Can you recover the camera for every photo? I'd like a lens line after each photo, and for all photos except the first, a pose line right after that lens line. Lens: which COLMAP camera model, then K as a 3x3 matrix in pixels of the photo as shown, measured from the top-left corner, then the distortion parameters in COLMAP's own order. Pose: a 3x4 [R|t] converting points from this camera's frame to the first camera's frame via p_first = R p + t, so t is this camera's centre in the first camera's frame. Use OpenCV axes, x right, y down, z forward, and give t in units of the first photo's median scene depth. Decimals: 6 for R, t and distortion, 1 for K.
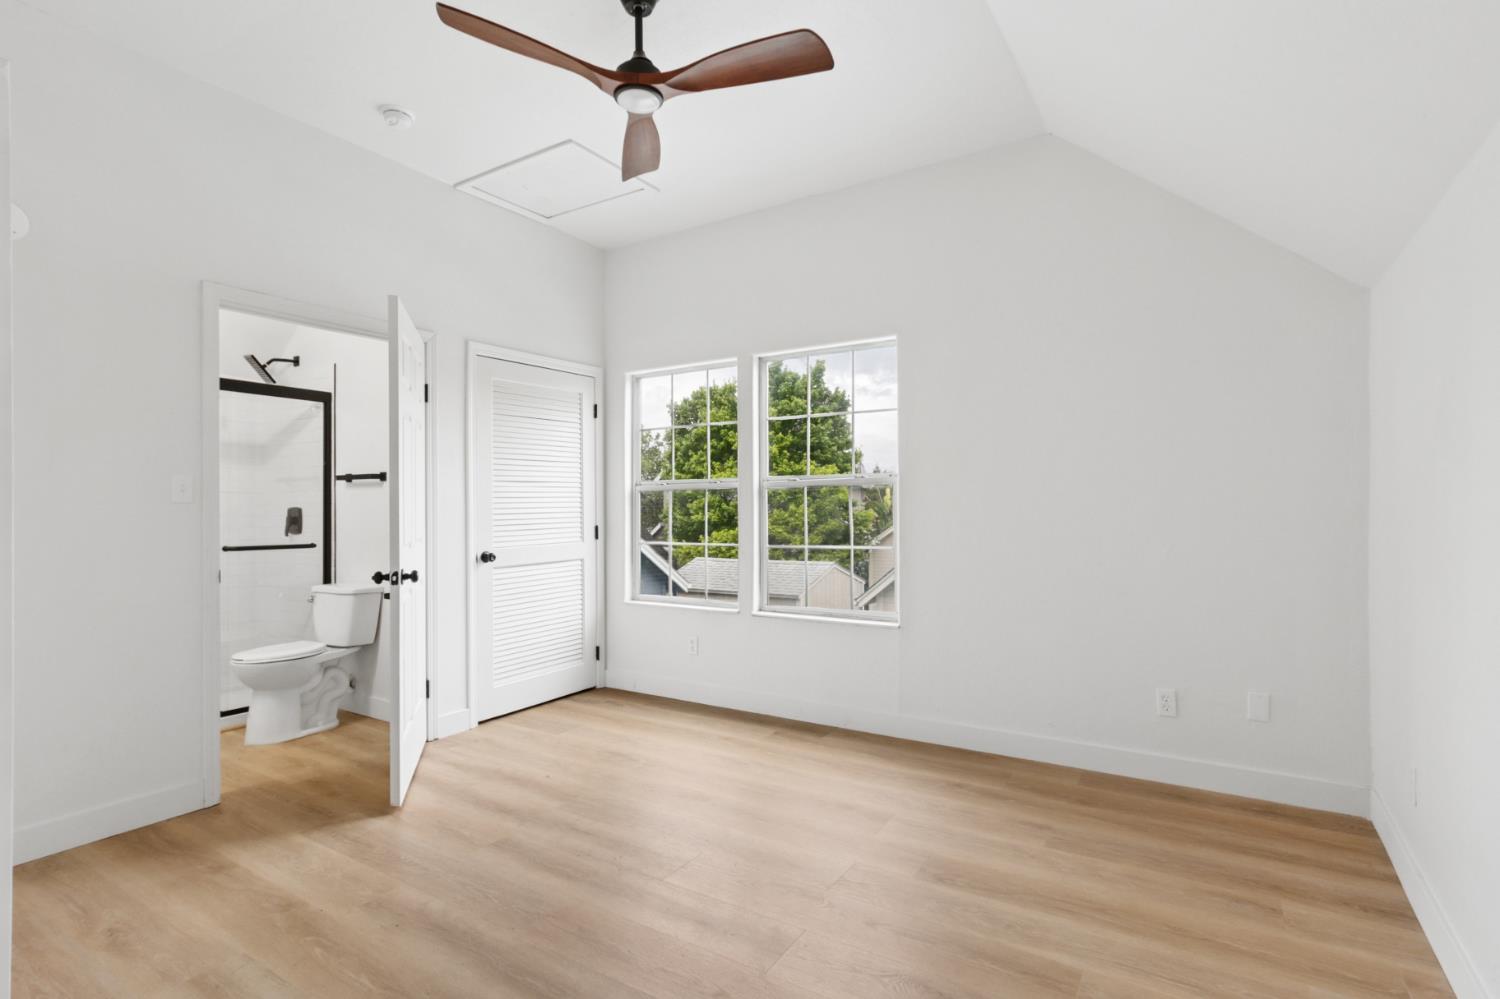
lens RADIAL K [[712.9, 0, 752.6], [0, 712.9, 507.0], [0, 0, 1]] dist [0.002932, 0.000827]
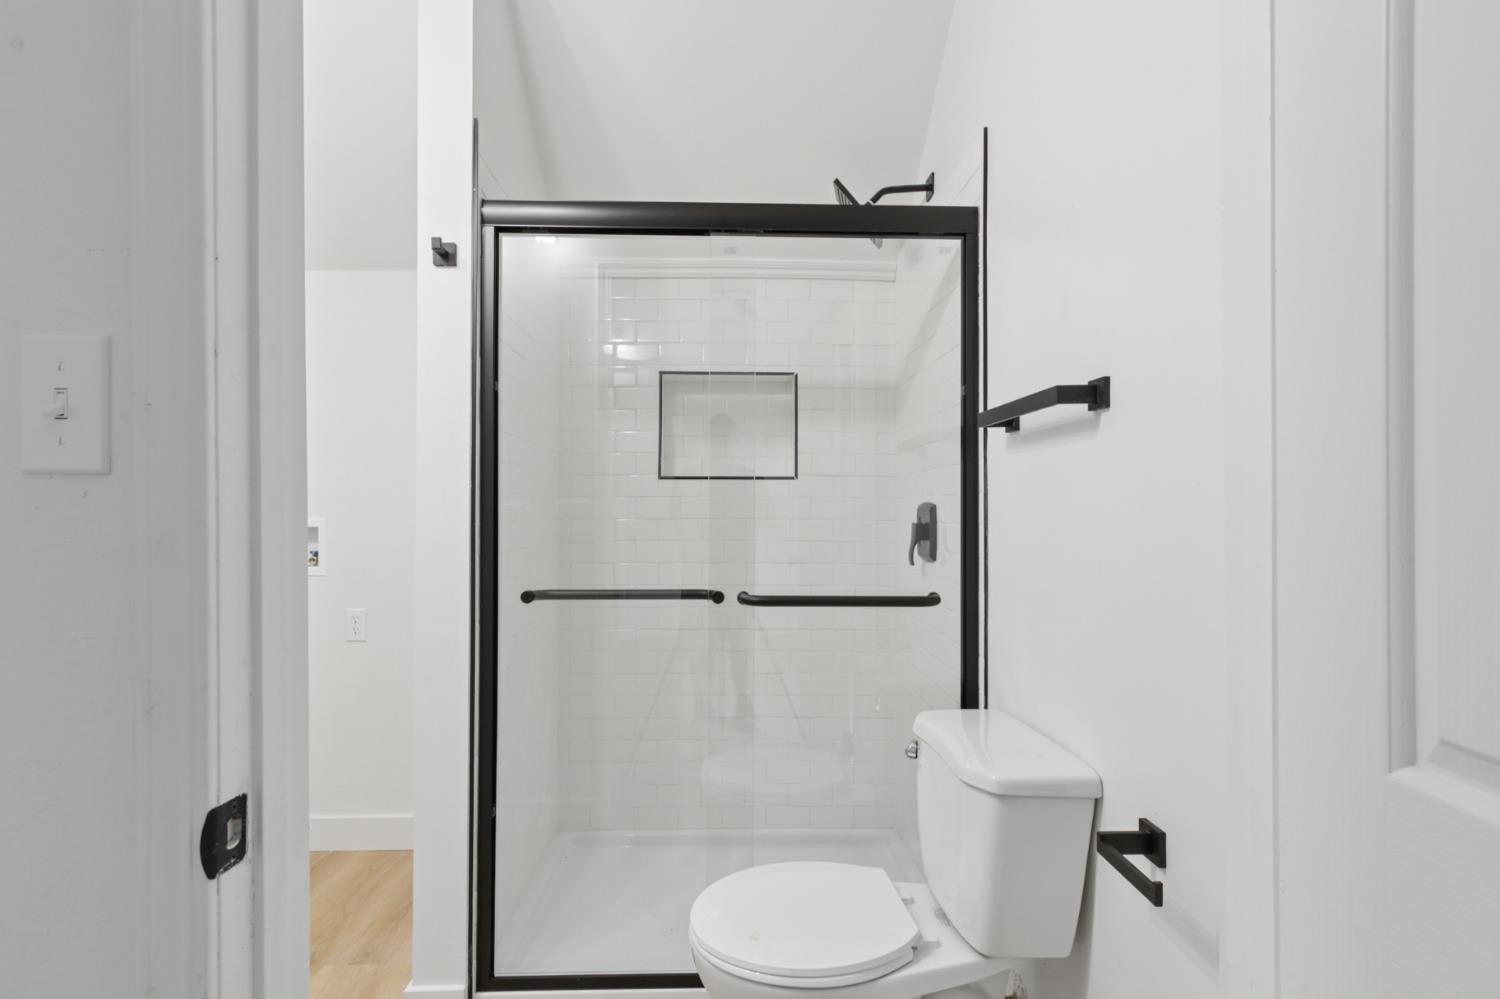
lens RADIAL K [[712.9, 0, 752.6], [0, 712.9, 507.0], [0, 0, 1]] dist [0.002932, 0.000827]
pose [[0.558360, 0.003761, -0.829591, -0.338707], [-0.002297, 0.999993, 0.002988, 0.001433], [0.829596, 0.000237, 0.558364, 0.686007]]
